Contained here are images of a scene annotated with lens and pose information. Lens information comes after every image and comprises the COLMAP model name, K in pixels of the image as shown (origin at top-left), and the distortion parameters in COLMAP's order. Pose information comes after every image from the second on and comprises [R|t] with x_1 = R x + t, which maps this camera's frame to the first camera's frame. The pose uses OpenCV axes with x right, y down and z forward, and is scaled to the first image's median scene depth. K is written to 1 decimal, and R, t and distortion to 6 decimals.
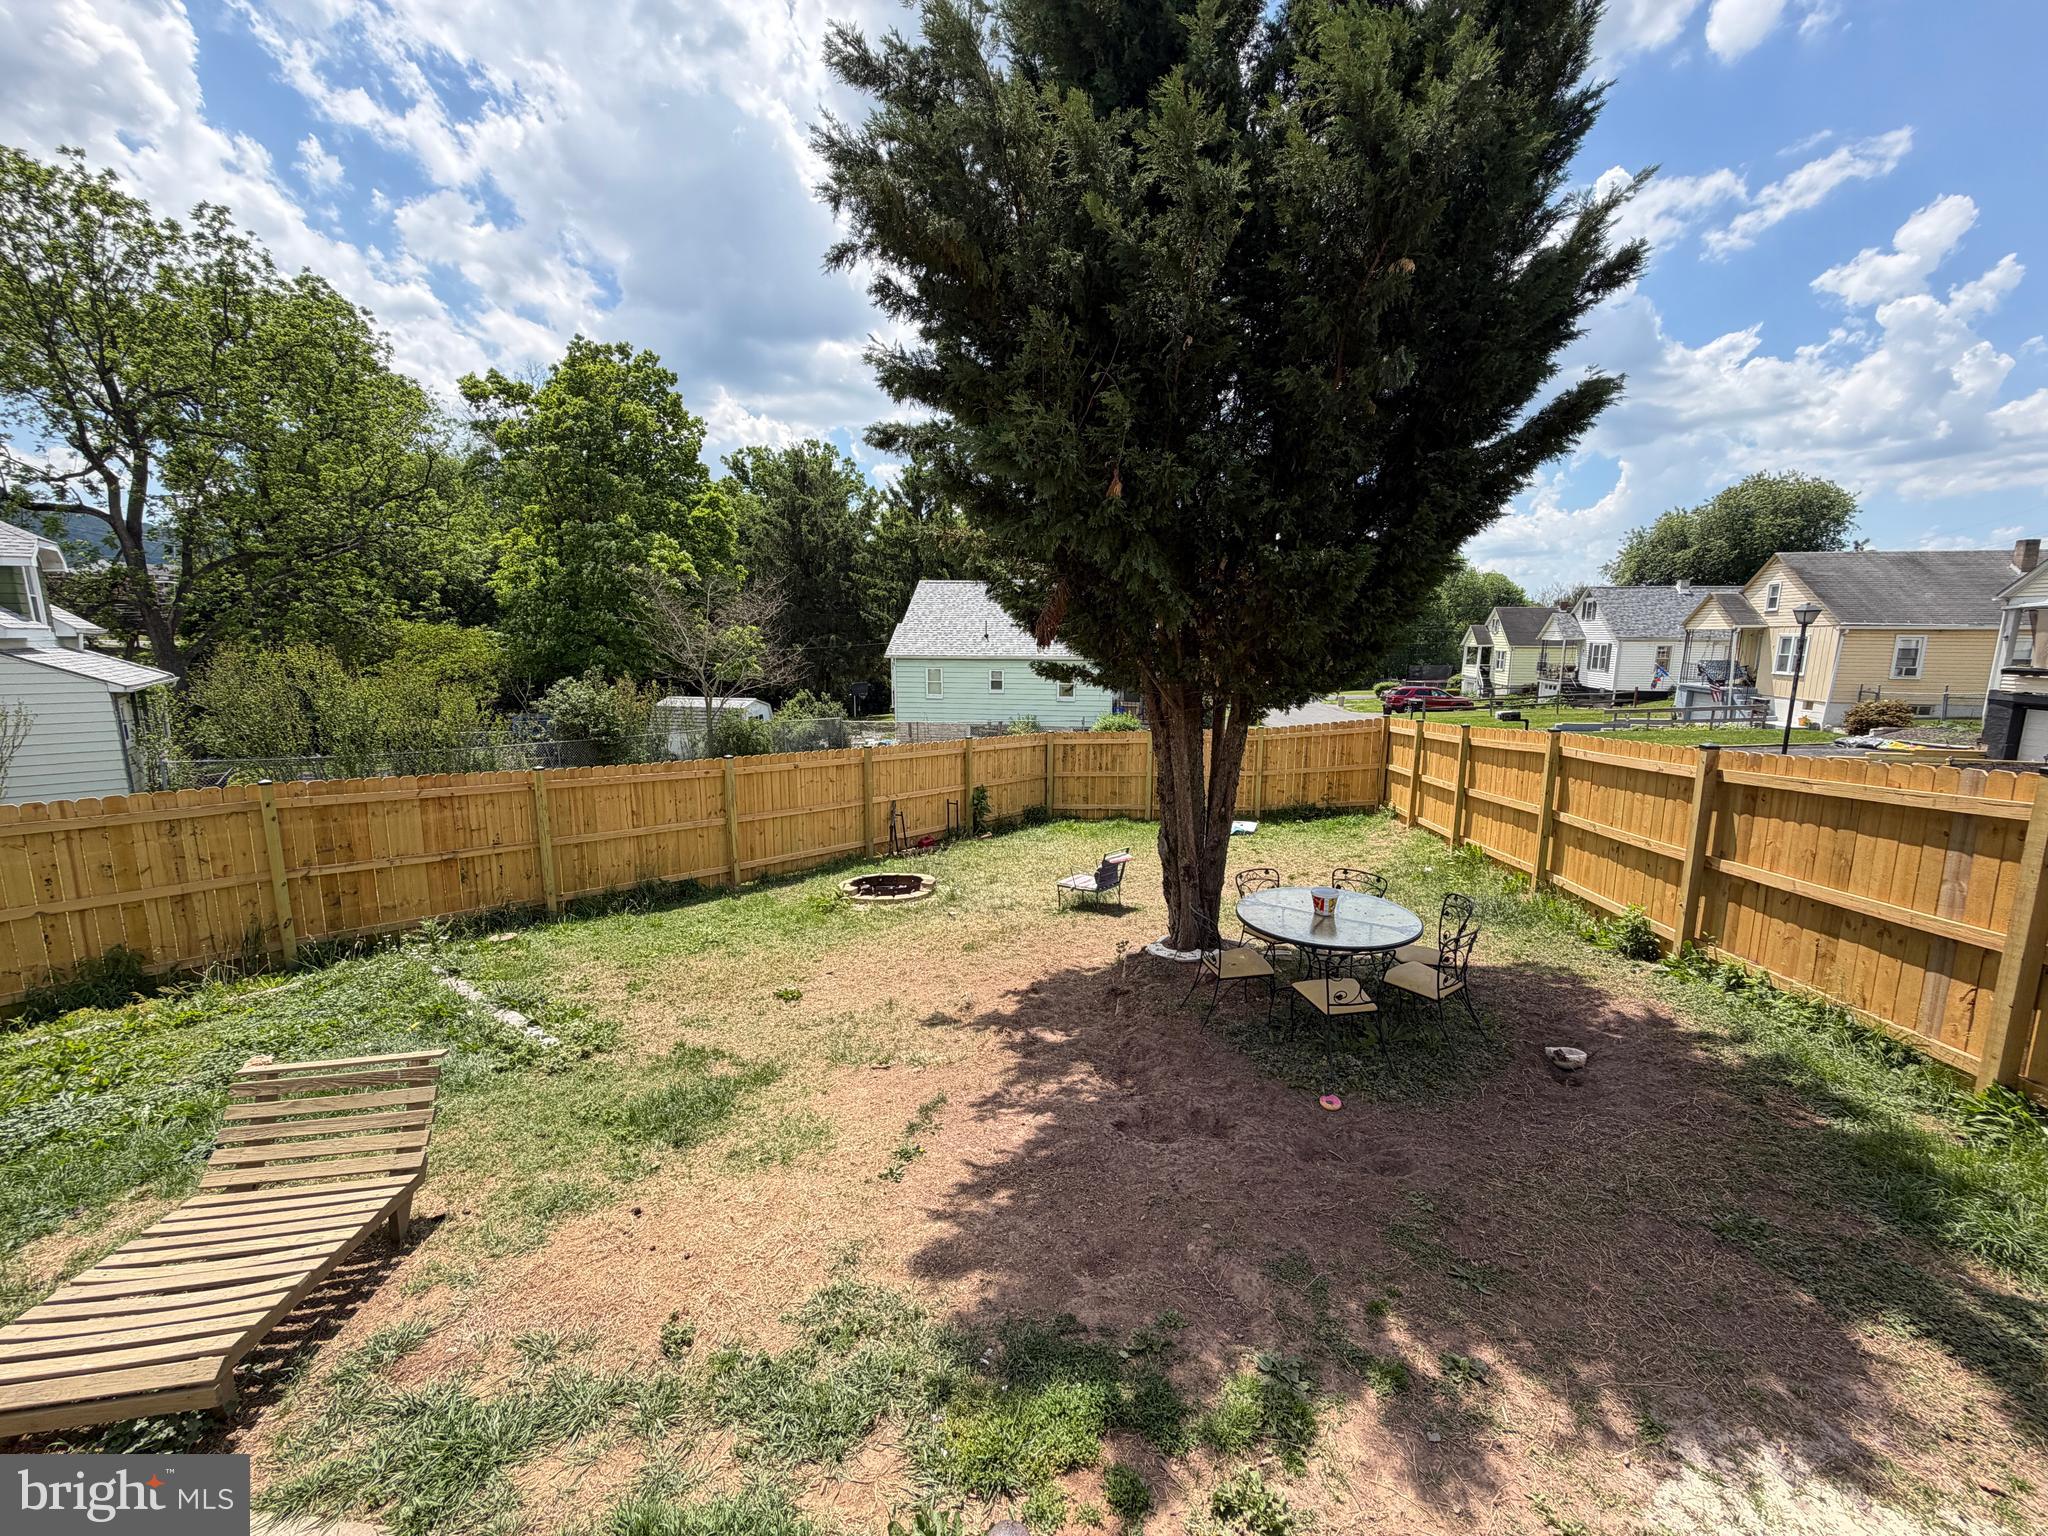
lens RADIAL K [[817.8, 0, 1015.4], [0, 817.8, 765.7], [0, 0, 1]] dist [0.000023, 0.000121]
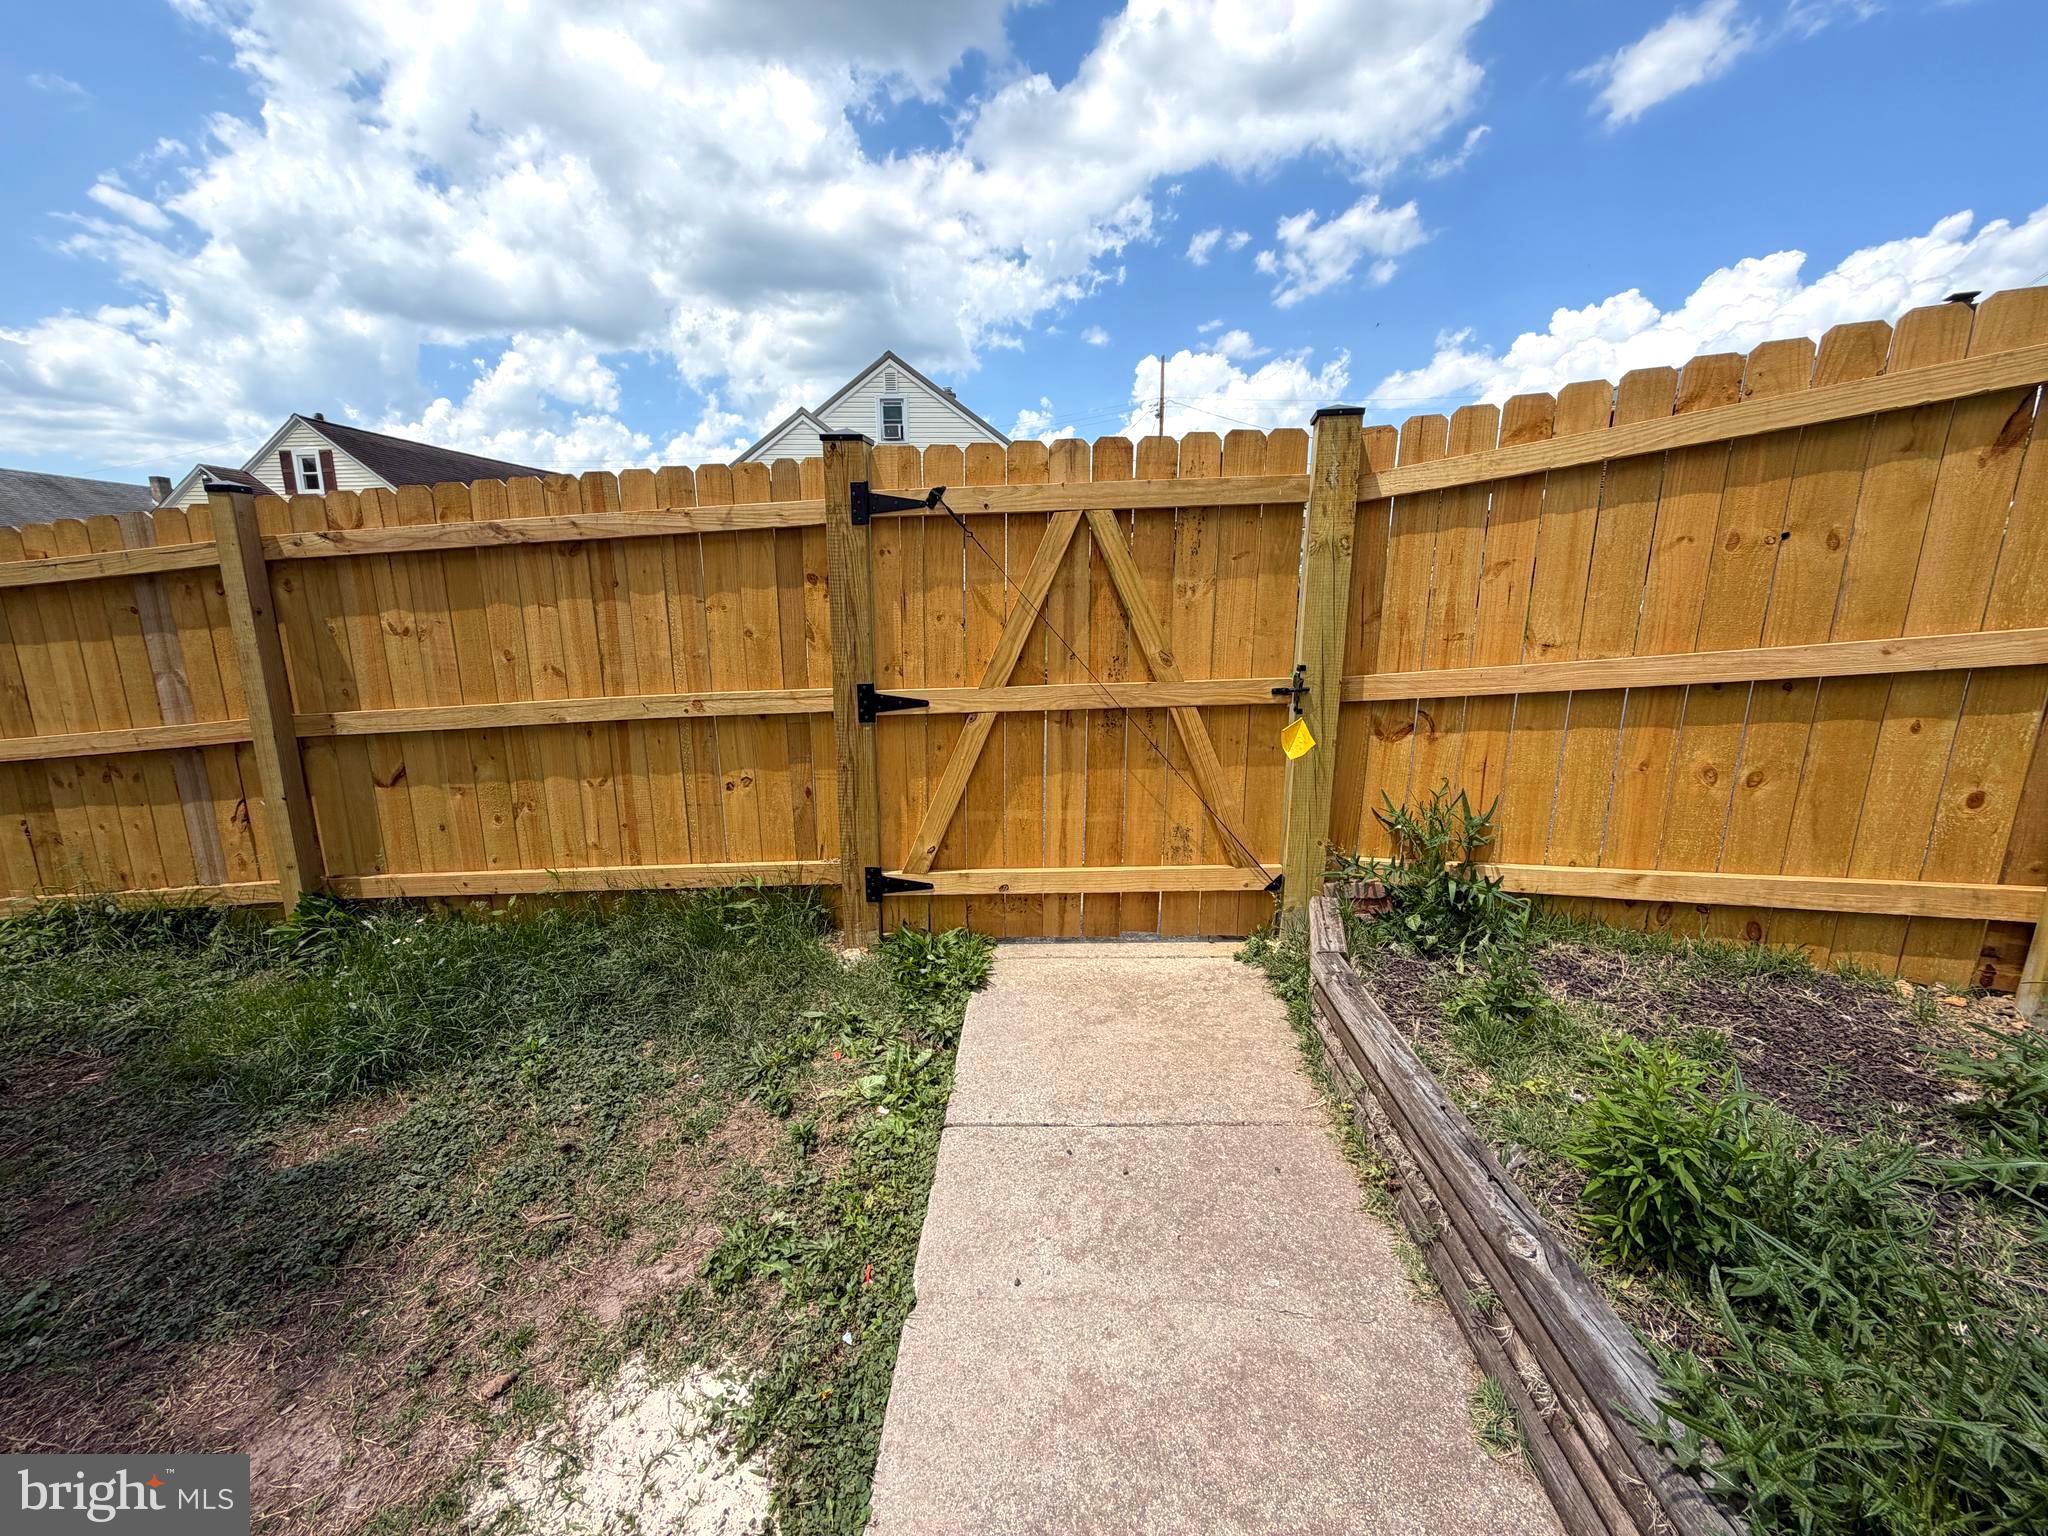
lens RADIAL K [[817.8, 0, 1015.4], [0, 817.8, 765.7], [0, 0, 1]] dist [0.000023, 0.000121]
pose [[-0.089583, -0.199584, 0.975777, 0.348756], [0.155139, 0.964962, 0.211614, 0.188087], [-0.983823, 0.170338, -0.055481, 0.308792]]
